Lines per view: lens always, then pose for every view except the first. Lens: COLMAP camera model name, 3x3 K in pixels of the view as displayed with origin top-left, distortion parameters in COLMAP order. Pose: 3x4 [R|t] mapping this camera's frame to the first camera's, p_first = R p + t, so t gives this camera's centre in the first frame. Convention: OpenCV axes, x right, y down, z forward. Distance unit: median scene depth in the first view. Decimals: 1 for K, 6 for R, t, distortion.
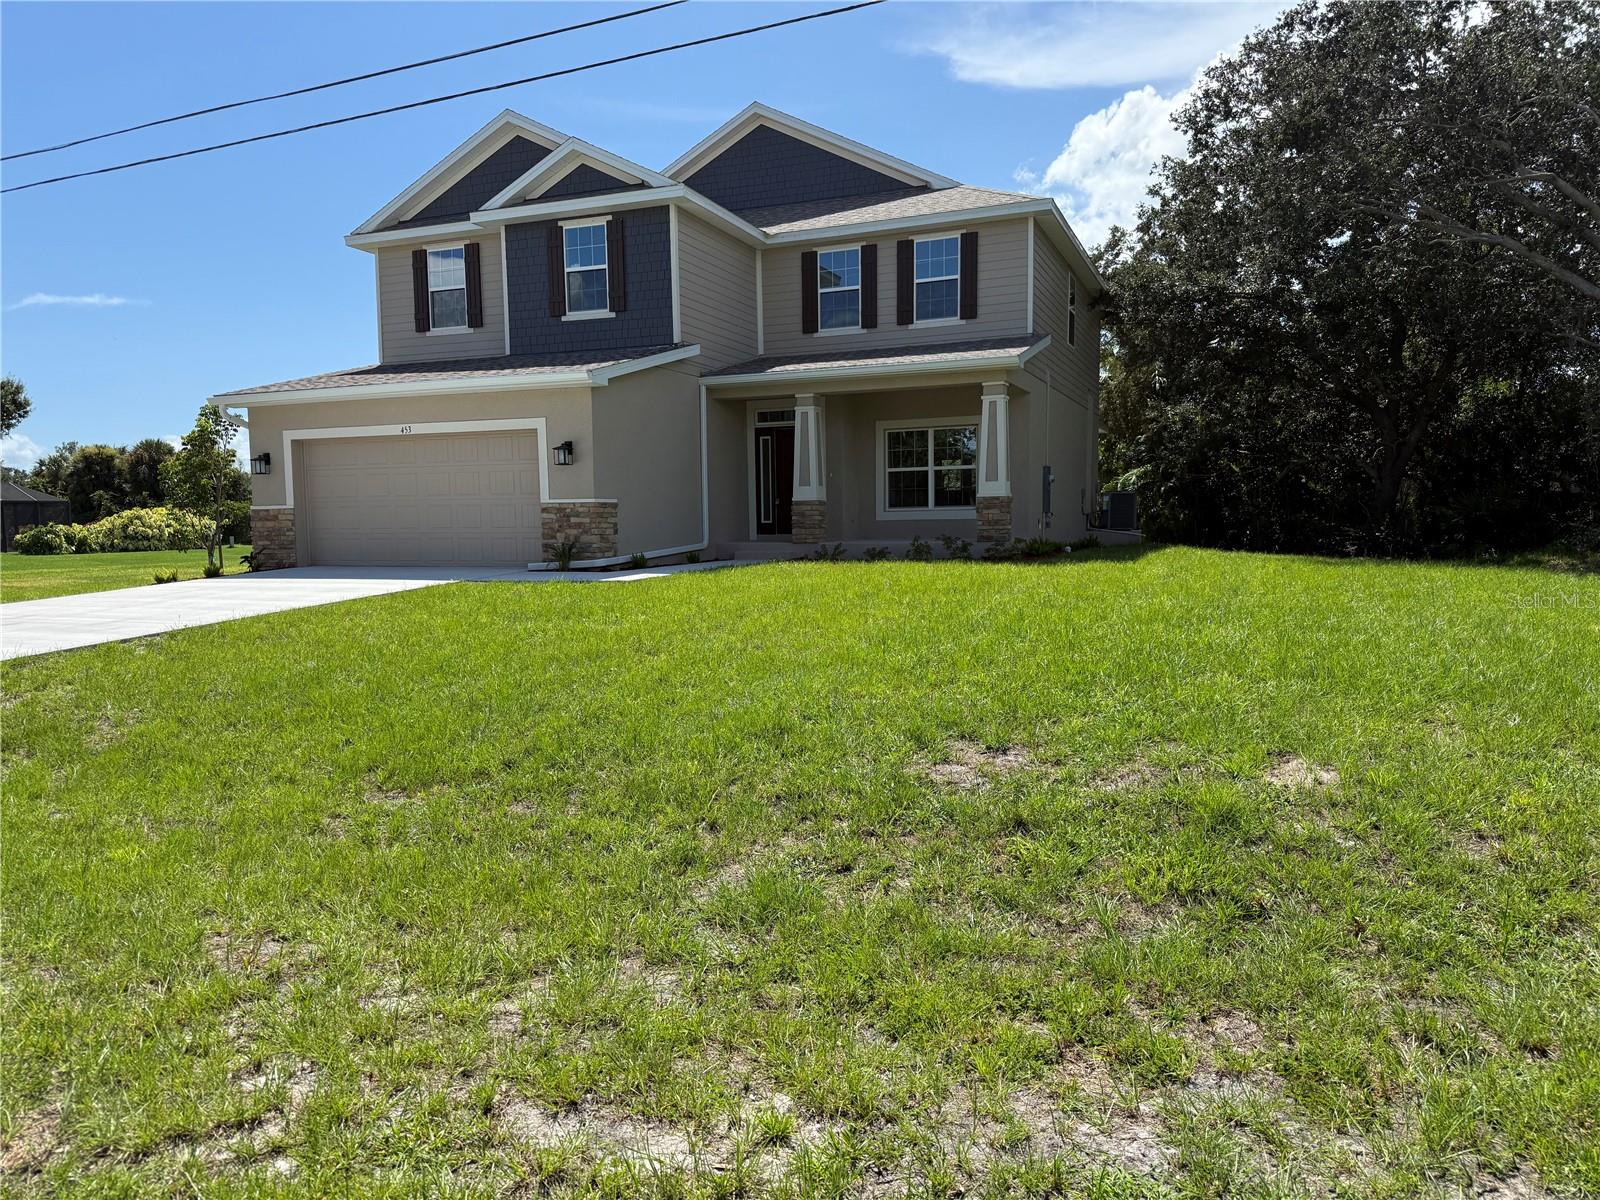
lens RADIAL K [[1103.8, 0, 801.0], [0, 1103.8, 614.3], [0, 0, 1]] dist [0.068546, -0.033264]
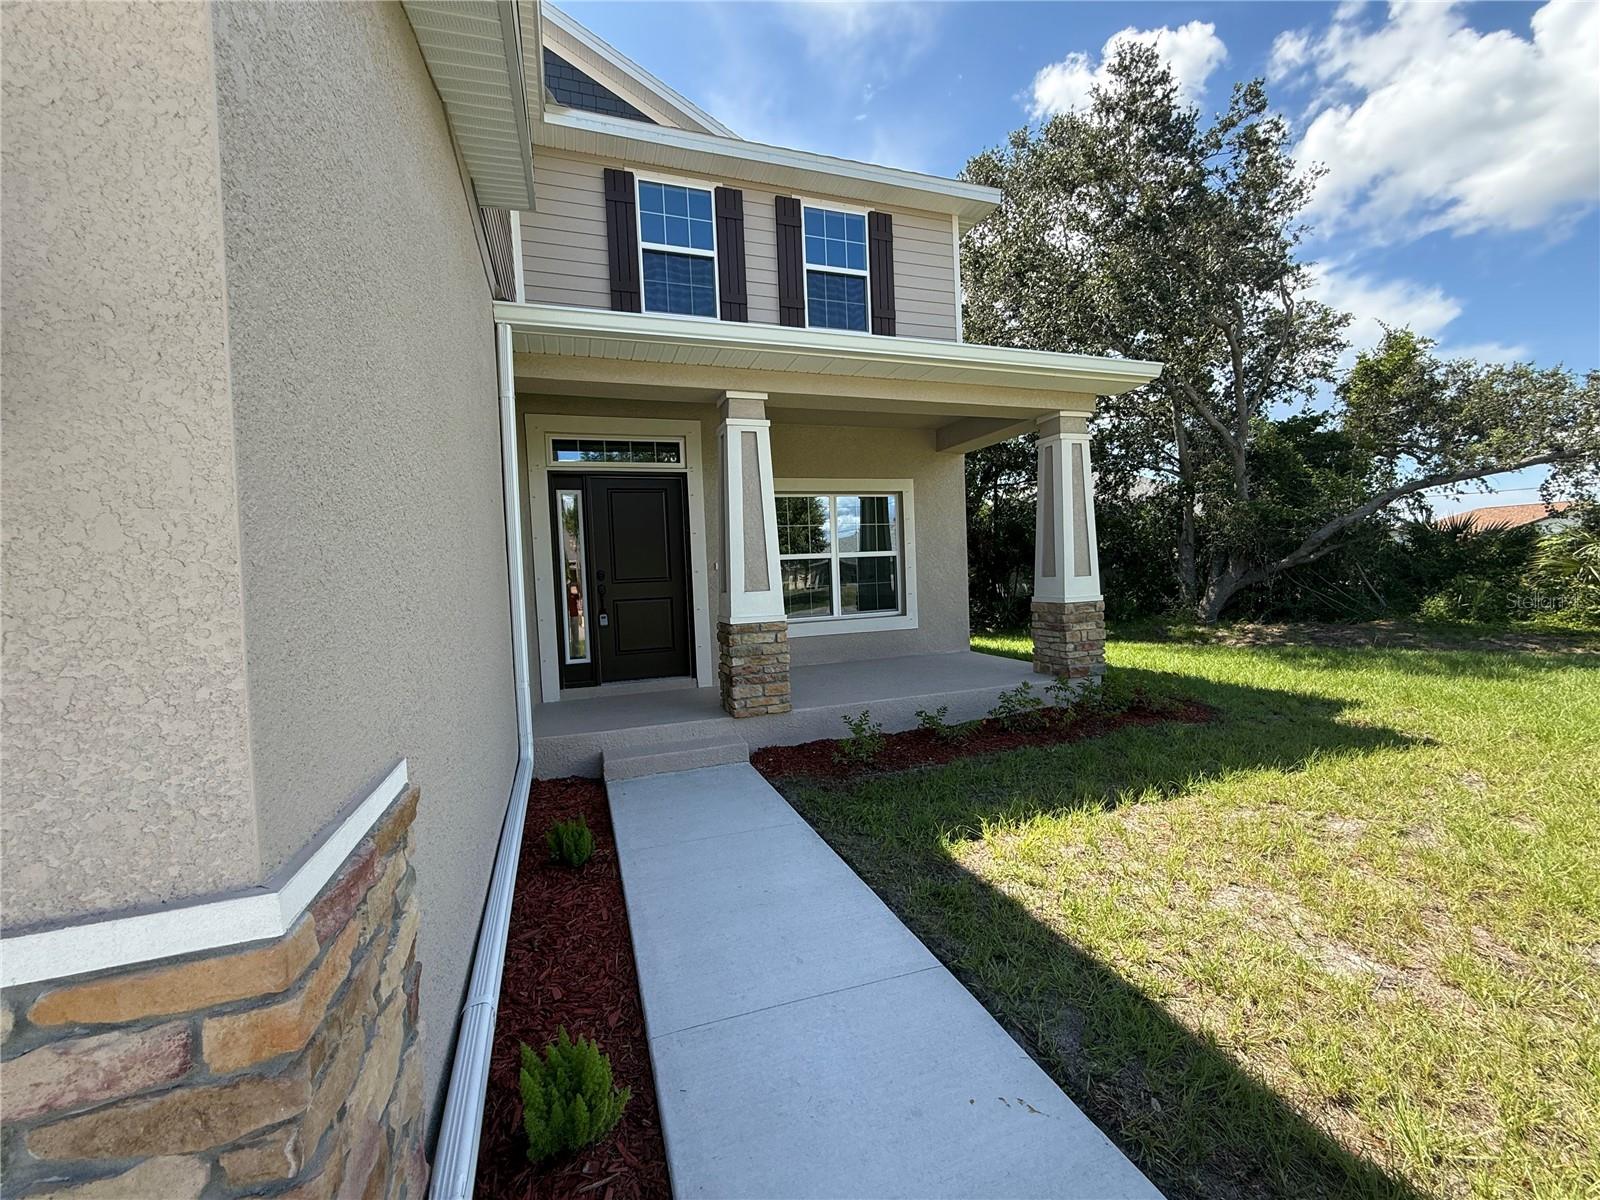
lens RADIAL K [[638.0, 0, 795.9], [0, 638.0, 600.0], [0, 0, 1]] dist [0.001199, -0.000210]
pose [[0.749093, -0.042960, 0.661071, -0.159020], [0.089248, 0.995342, -0.036448, -0.100028], [-0.656426, 0.086302, 0.749438, 0.778525]]
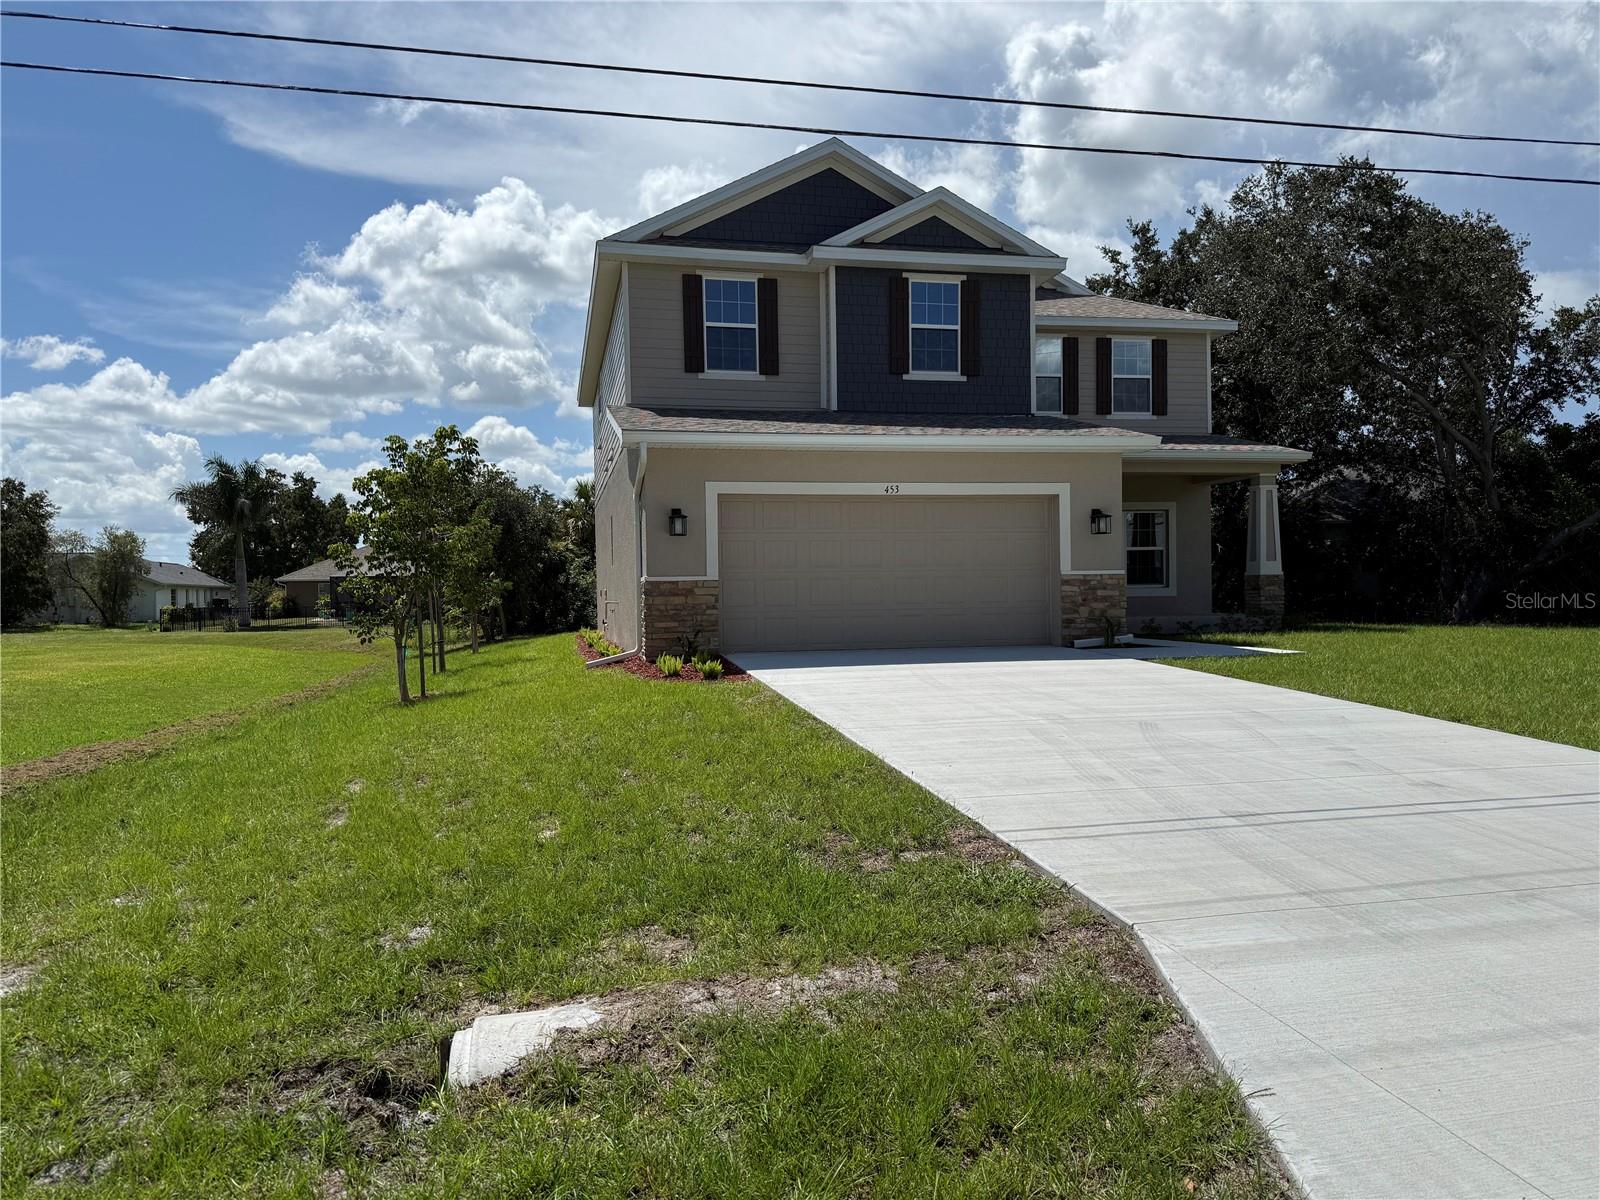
lens RADIAL K [[1103.8, 0, 788.5], [0, 1103.8, 613.7], [0, 0, 1]] dist [0.068546, -0.033264]
pose [[0.831990, -0.006981, 0.554747, -0.791333], [0.052961, 0.996354, -0.066891, -0.016109], [-0.552257, 0.085033, 0.829326, 0.313028]]
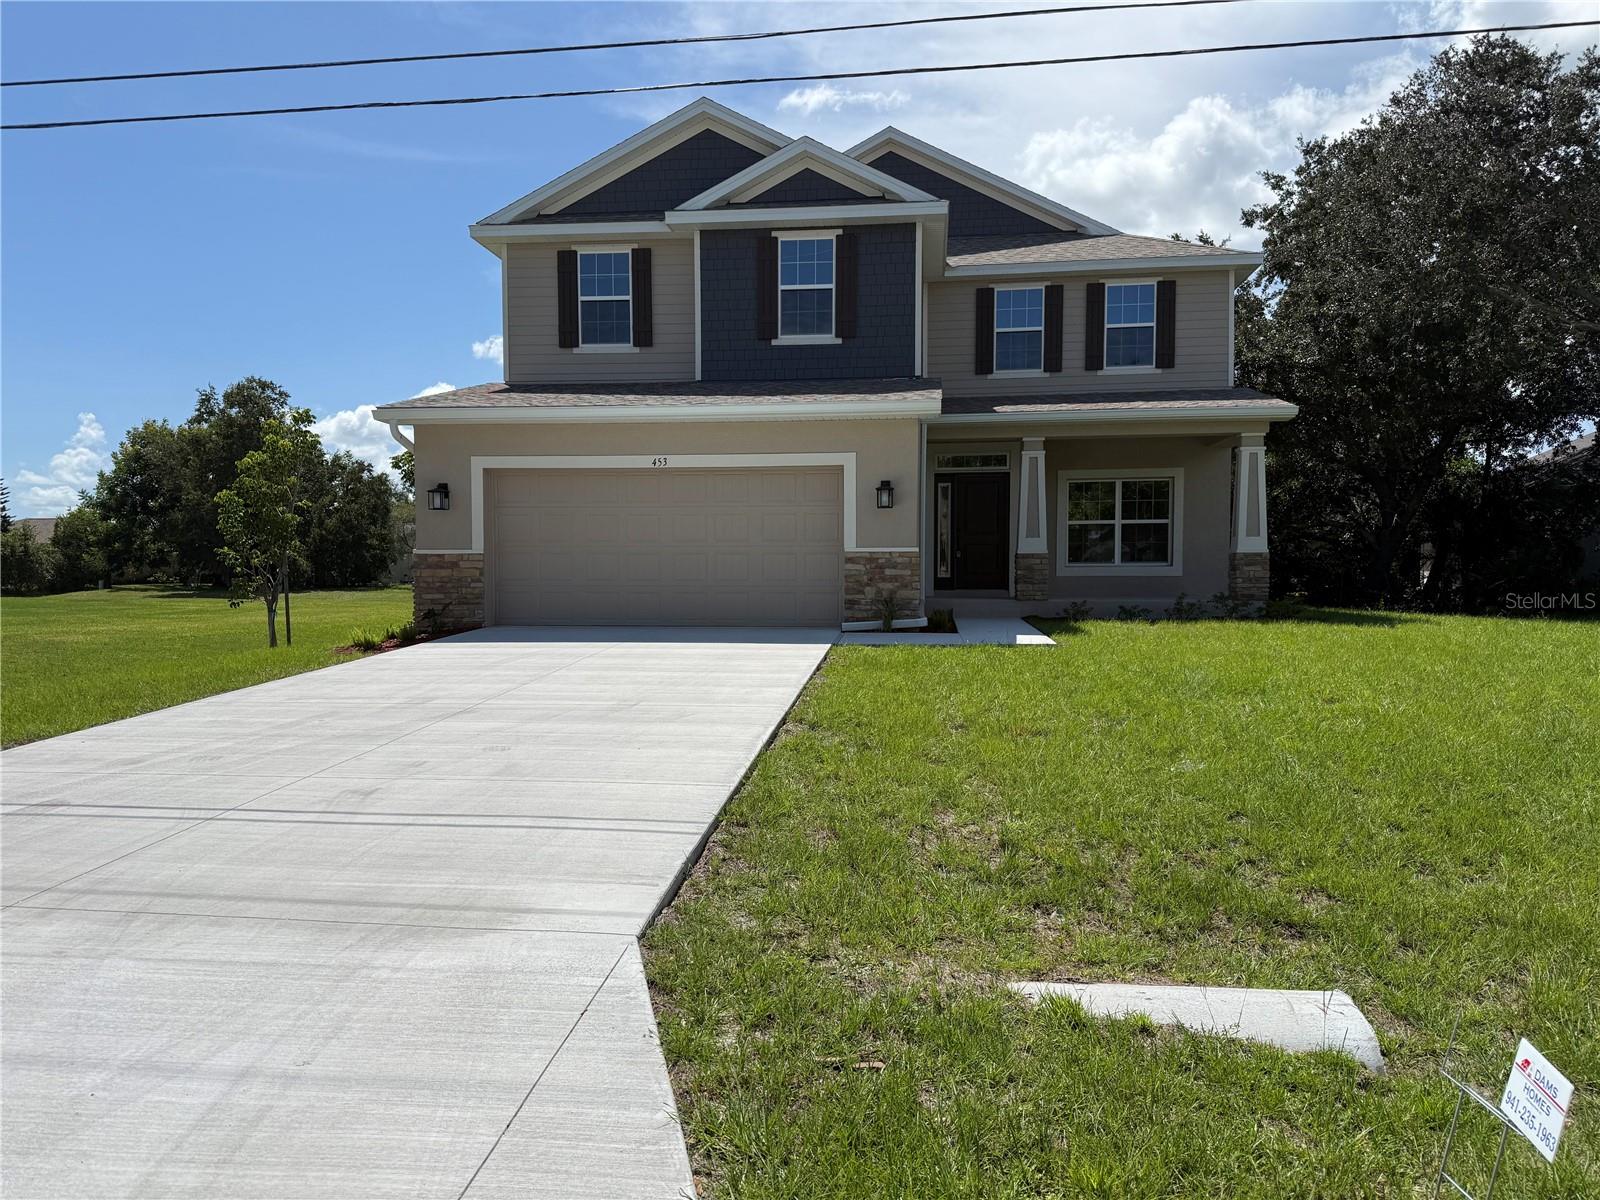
lens RADIAL K [[1103.8, 0, 802.0], [0, 1103.8, 613.1], [0, 0, 1]] dist [0.068546, -0.033264]
pose [[0.966158, 0.003360, 0.257930, -0.411417], [0.009912, 0.998693, -0.050137, -0.009836], [-0.257761, 0.050996, 0.964862, 0.166903]]
